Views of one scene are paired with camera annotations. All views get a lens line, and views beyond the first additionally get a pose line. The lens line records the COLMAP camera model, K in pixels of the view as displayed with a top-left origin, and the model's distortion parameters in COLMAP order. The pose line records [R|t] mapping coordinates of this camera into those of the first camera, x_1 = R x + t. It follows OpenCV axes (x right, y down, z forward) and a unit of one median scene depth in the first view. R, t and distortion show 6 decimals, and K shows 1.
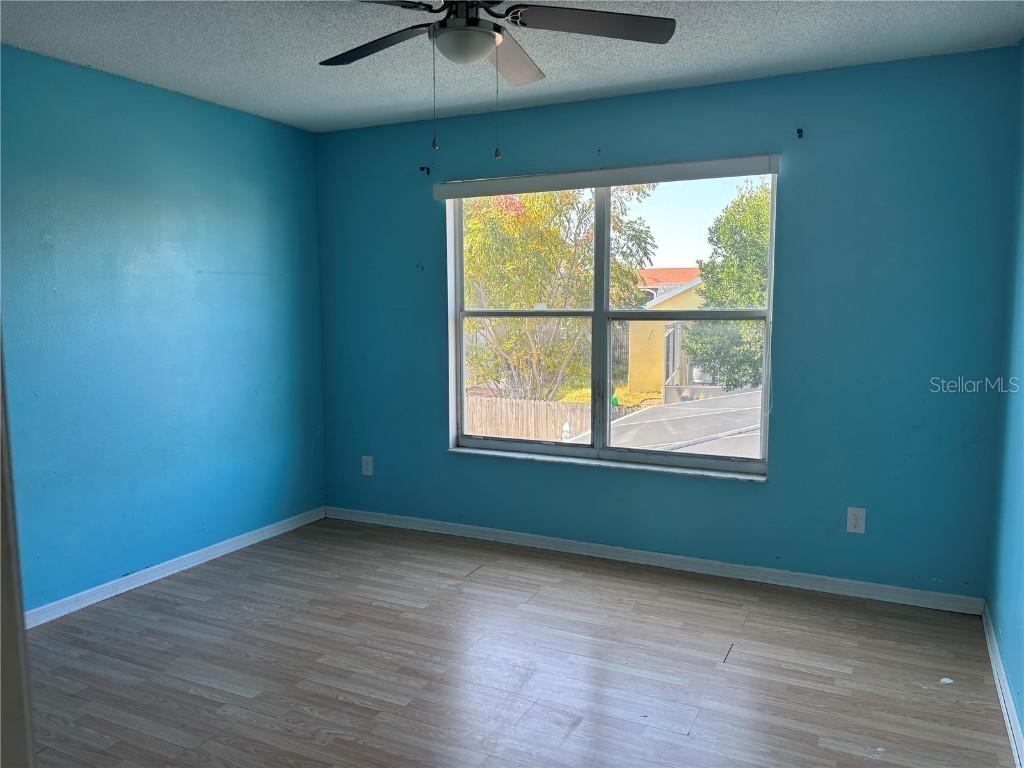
lens RADIAL K [[773.4, 0, 516.8], [0, 773.4, 386.1], [0, 0, 1]] dist [0.036547, -0.046674]
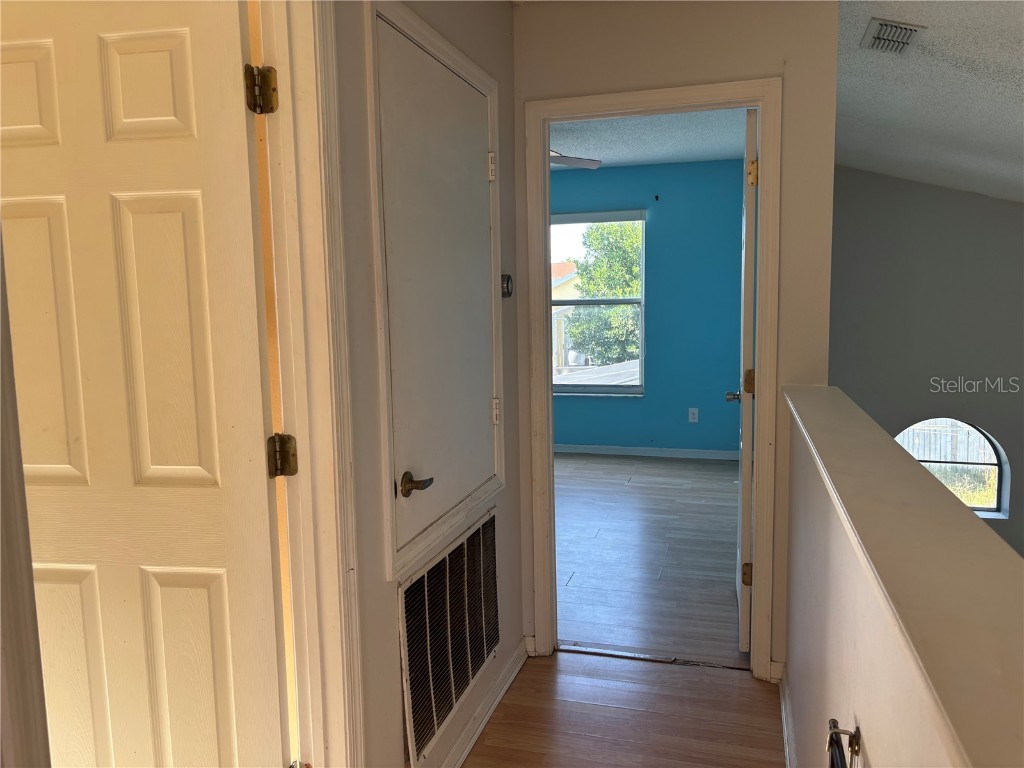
lens RADIAL K [[773.4, 0, 510.6], [0, 773.4, 384.0], [0, 0, 1]] dist [0.036547, -0.046674]
pose [[0.985999, -0.032094, 0.163632, -0.240786], [0.031426, 0.999484, 0.006664, 0.069843], [-0.163761, -0.001429, 0.986499, -0.620988]]
